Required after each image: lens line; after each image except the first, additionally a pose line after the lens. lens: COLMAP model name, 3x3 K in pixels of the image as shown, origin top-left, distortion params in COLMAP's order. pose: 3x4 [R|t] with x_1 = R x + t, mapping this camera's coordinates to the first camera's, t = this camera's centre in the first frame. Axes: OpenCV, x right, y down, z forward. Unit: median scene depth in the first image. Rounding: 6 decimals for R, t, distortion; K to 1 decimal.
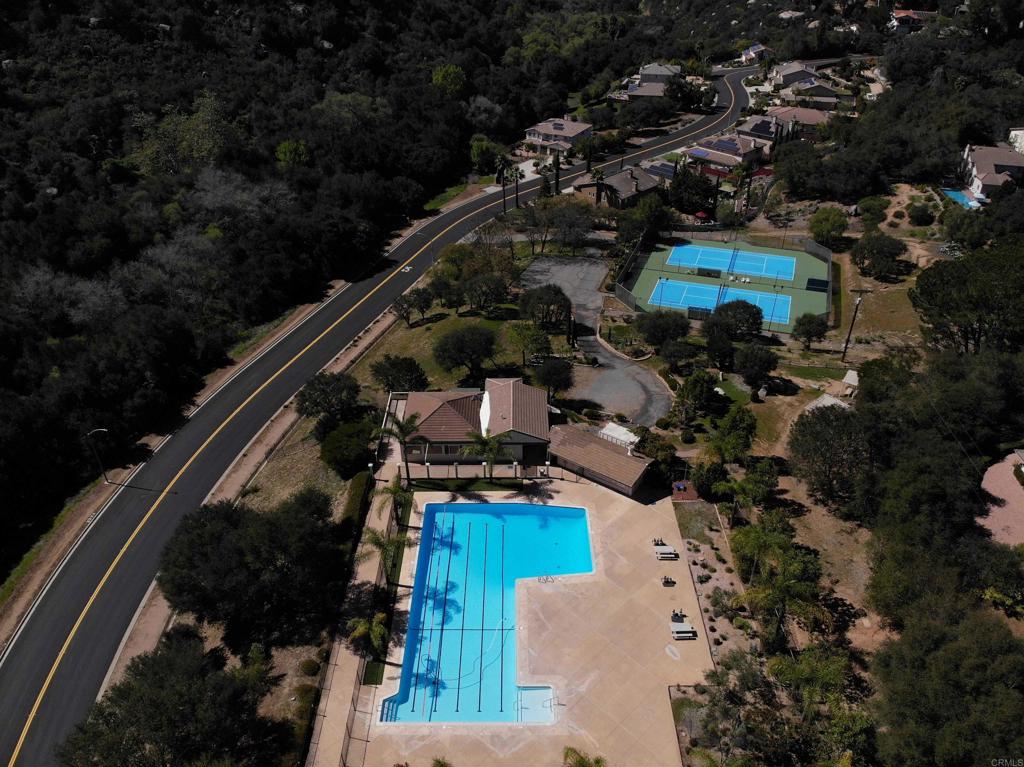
lens RADIAL K [[744.5, 0, 512.0], [0, 744.5, 383.5], [0, 0, 1]] dist [0.078844, -0.195931]
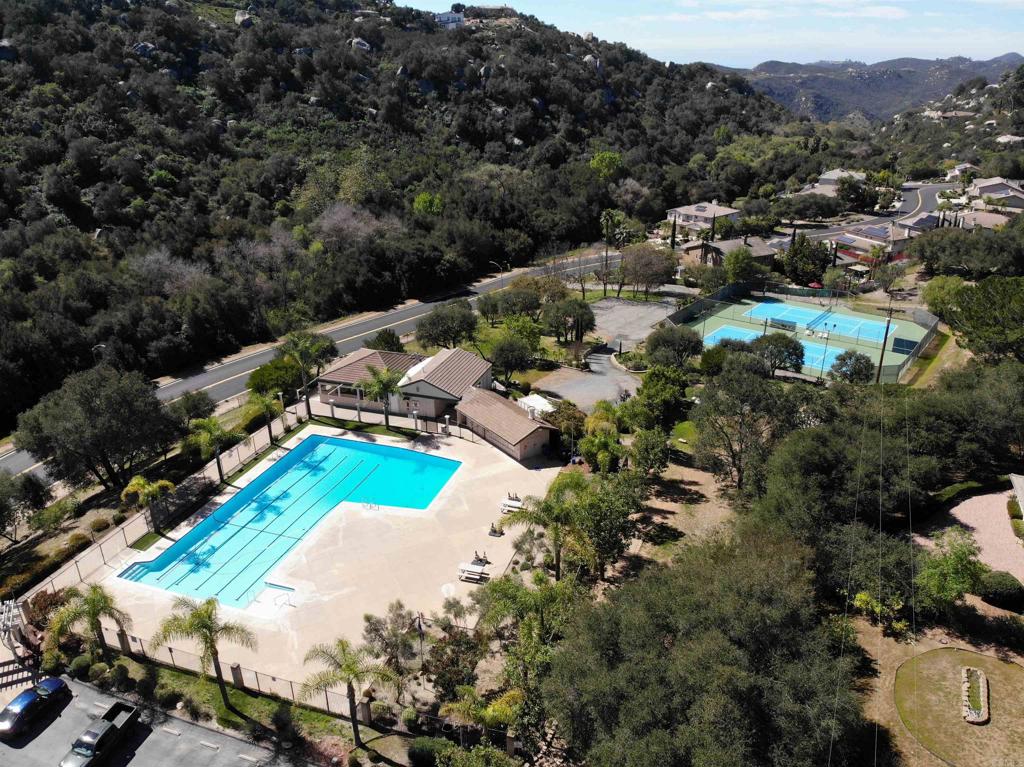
lens RADIAL K [[737.0, 0, 514.3], [0, 737.0, 401.9], [0, 0, 1]] dist [0.062060, -0.154708]
pose [[0.947886, 0.132080, -0.289942, 0.192648], [-0.174584, 0.976561, -0.125893, 0.093441], [0.266518, 0.169952, 0.948728, 0.072873]]
